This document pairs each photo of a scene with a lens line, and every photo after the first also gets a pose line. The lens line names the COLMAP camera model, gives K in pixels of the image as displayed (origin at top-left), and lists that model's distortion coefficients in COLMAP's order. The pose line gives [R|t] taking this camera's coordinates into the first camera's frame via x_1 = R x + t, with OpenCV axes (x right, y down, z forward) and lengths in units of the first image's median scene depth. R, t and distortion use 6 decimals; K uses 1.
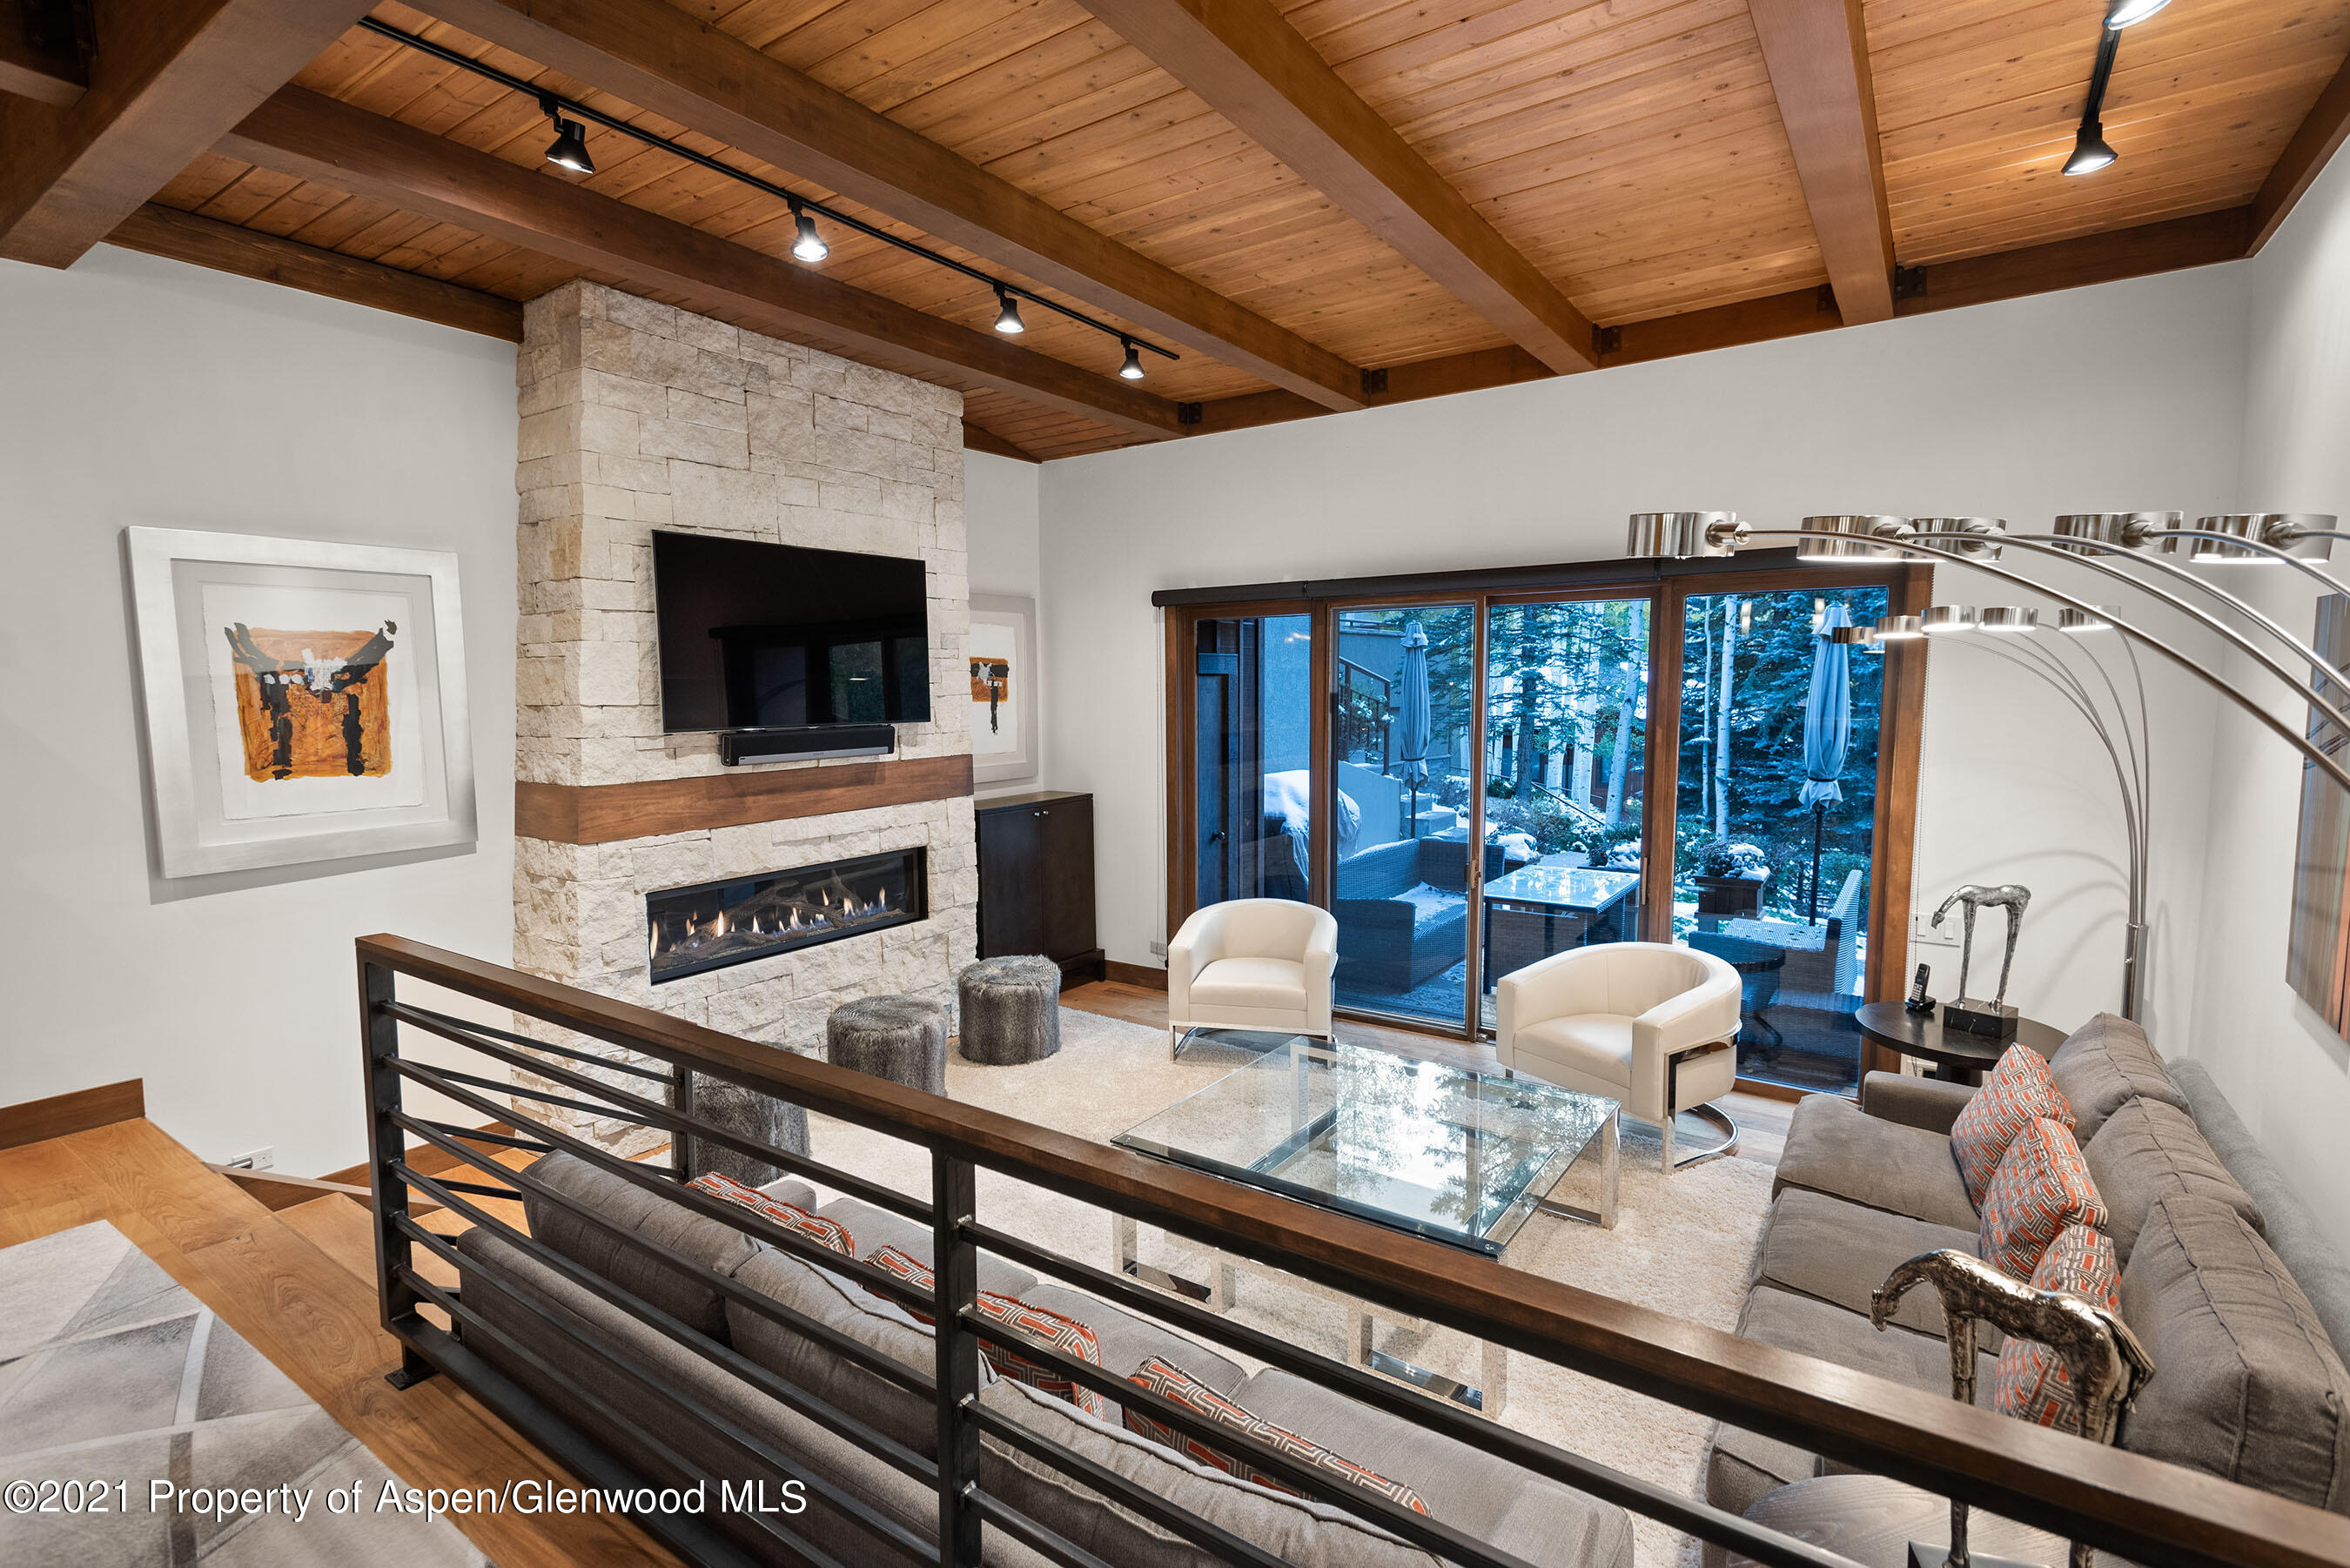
lens RADIAL K [[1100.0, 0, 1171.7], [0, 1100.0, 786.4], [0, 0, 1]] dist [0.023999, -0.008191]
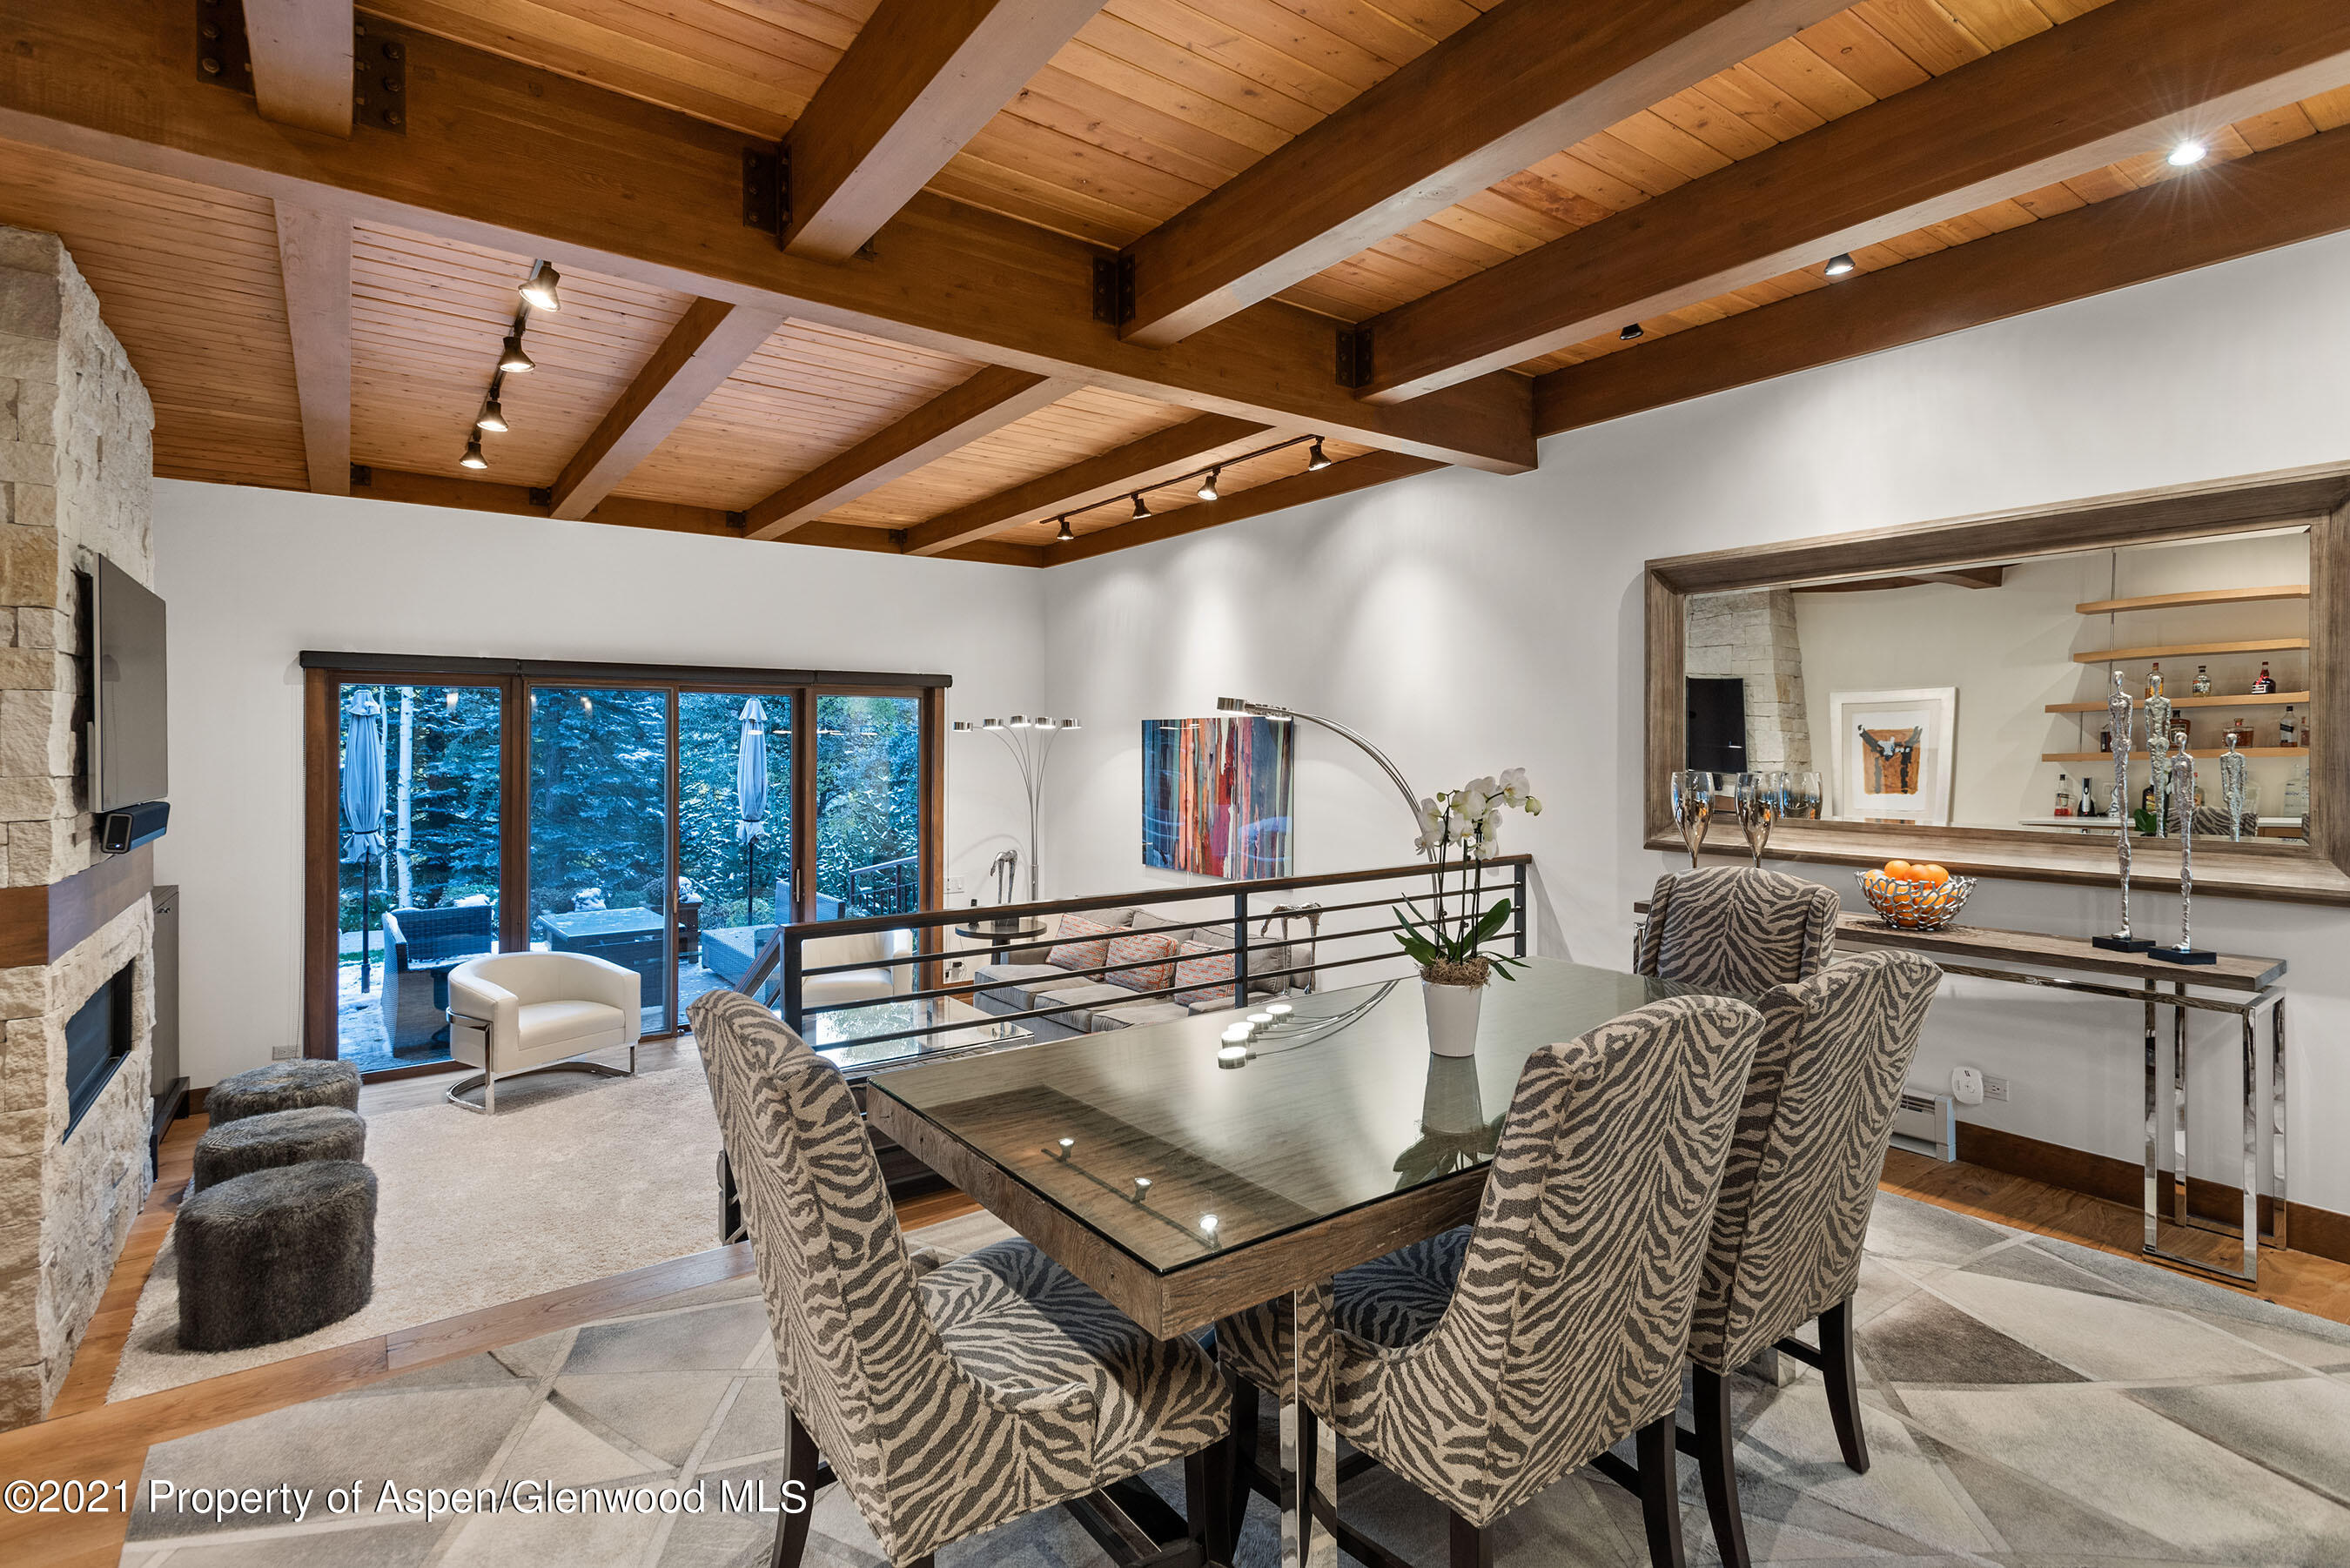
lens RADIAL K [[1119.7, 0, 1174.6], [0, 1119.7, 740.0], [0, 0, 1]] dist [0.018189, -0.006964]
pose [[0.323096, 0.012826, 0.946279, -0.916013], [0.089418, 0.995021, -0.044017, 0.003850], [-0.942132, 0.098837, 0.320340, 0.030775]]
